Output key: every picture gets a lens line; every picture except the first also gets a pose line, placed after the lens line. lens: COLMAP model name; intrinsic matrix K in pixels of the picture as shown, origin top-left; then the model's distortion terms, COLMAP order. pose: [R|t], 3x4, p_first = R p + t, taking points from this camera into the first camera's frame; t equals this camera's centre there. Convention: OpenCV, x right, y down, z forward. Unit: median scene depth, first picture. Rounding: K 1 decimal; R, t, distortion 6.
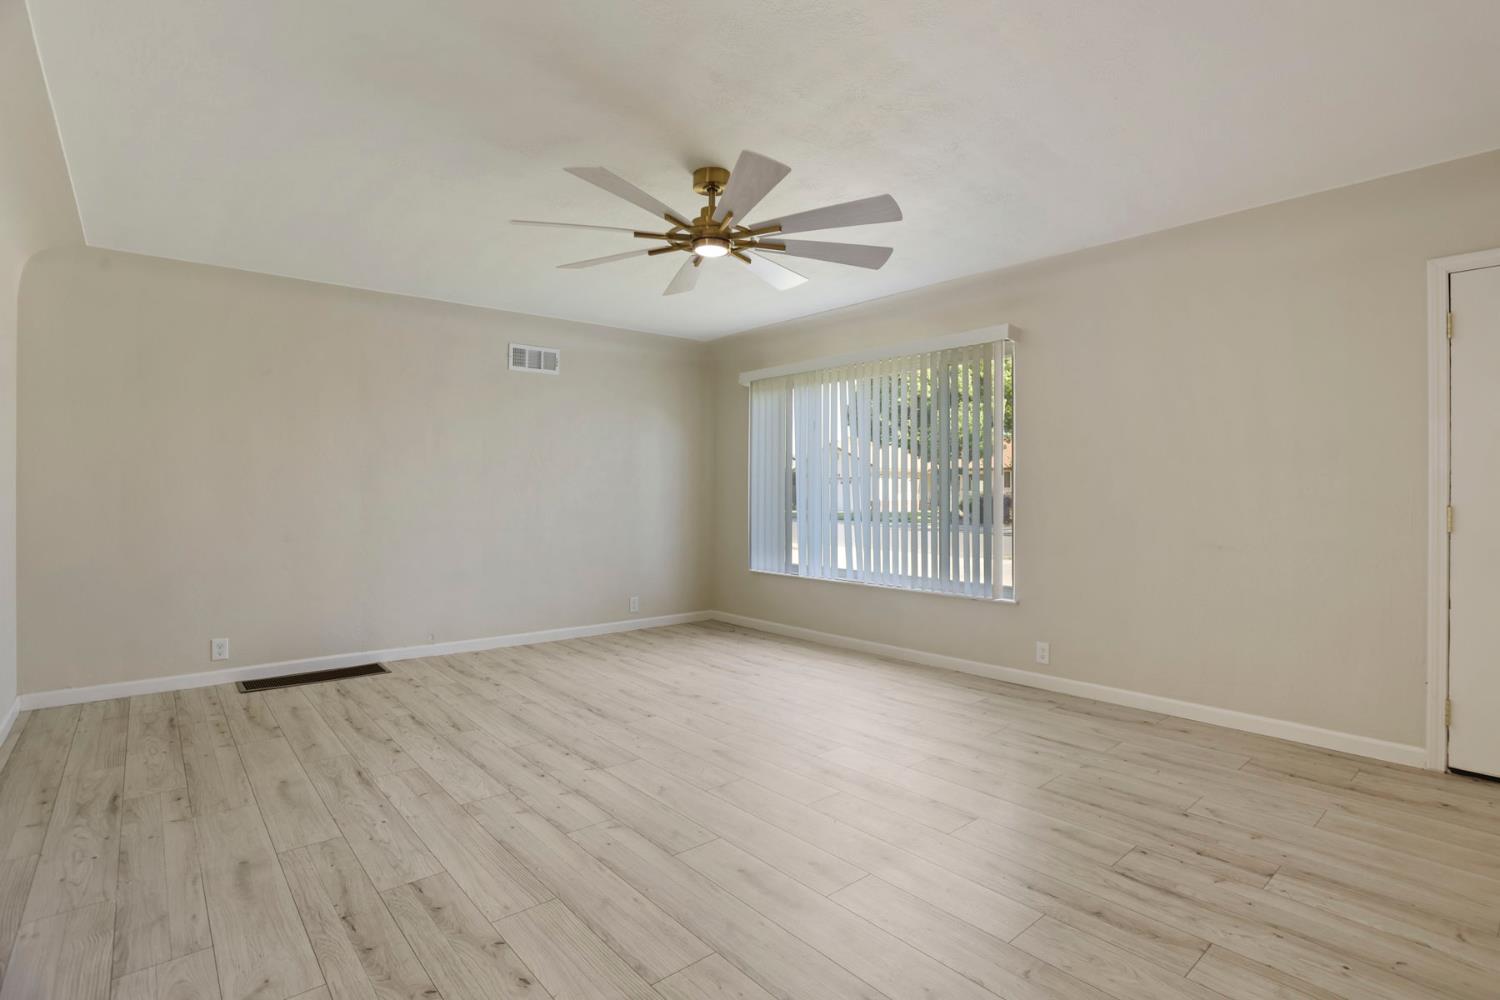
lens RADIAL K [[729.9, 0, 754.8], [0, 729.9, 494.8], [0, 0, 1]] dist [-0.063388, 0.024650]
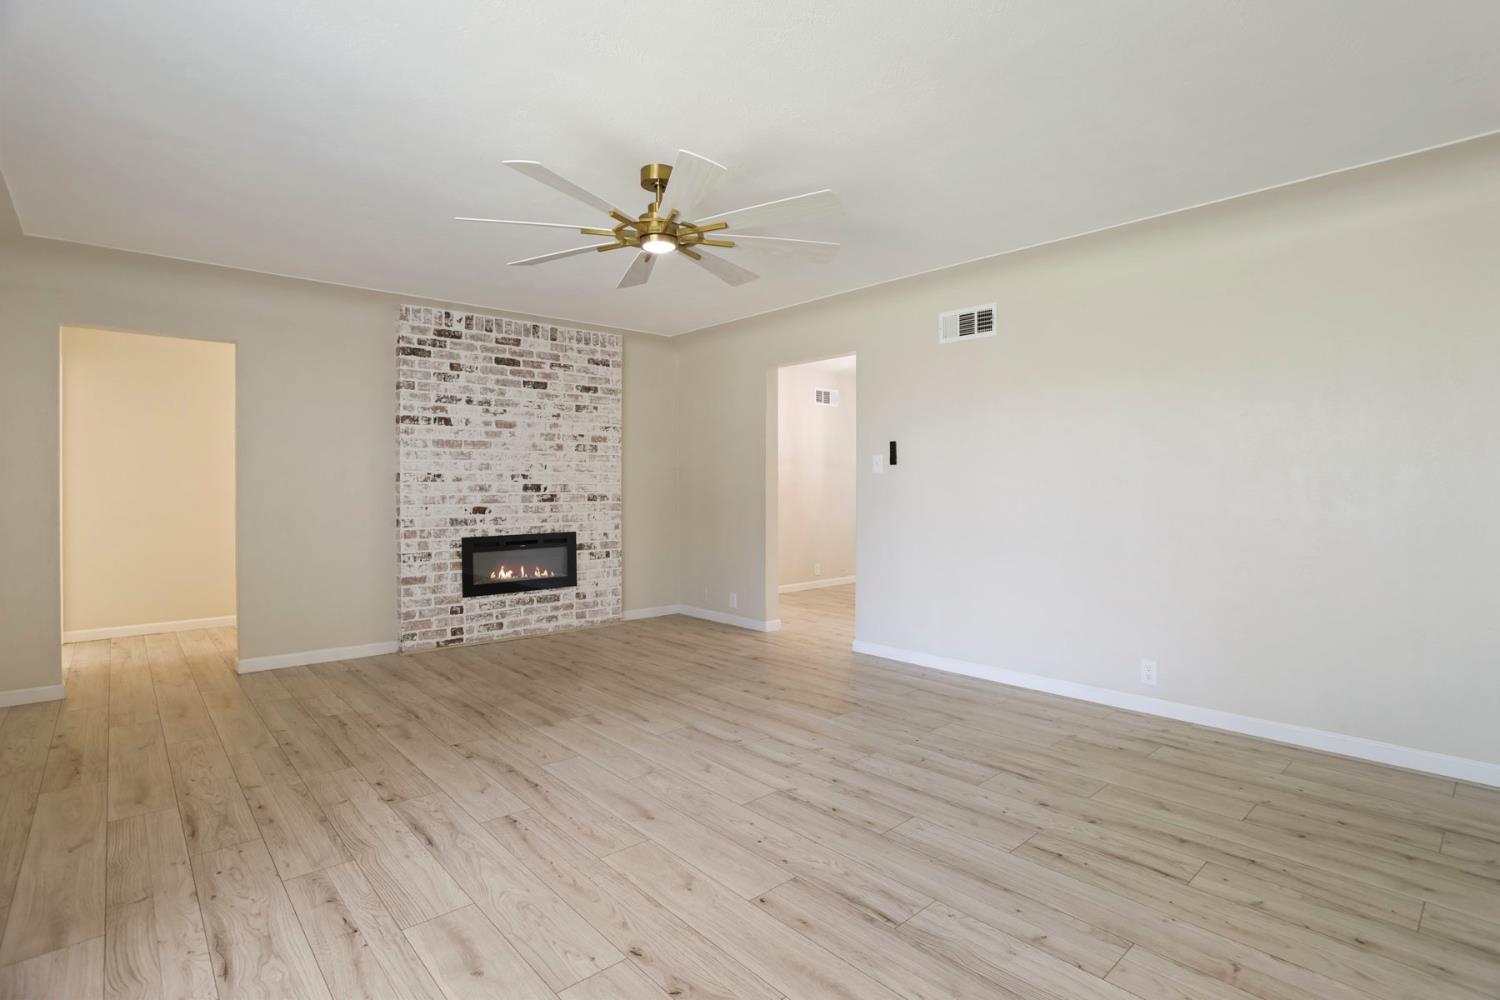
lens RADIAL K [[729.9, 0, 754.8], [0, 729.9, 494.8], [0, 0, 1]] dist [-0.063388, 0.024650]
pose [[-0.999489, 0.002230, -0.031900, -0.161447], [0.001544, 0.999767, 0.021516, -0.014453], [0.031940, 0.021456, -0.999259, 2.004875]]
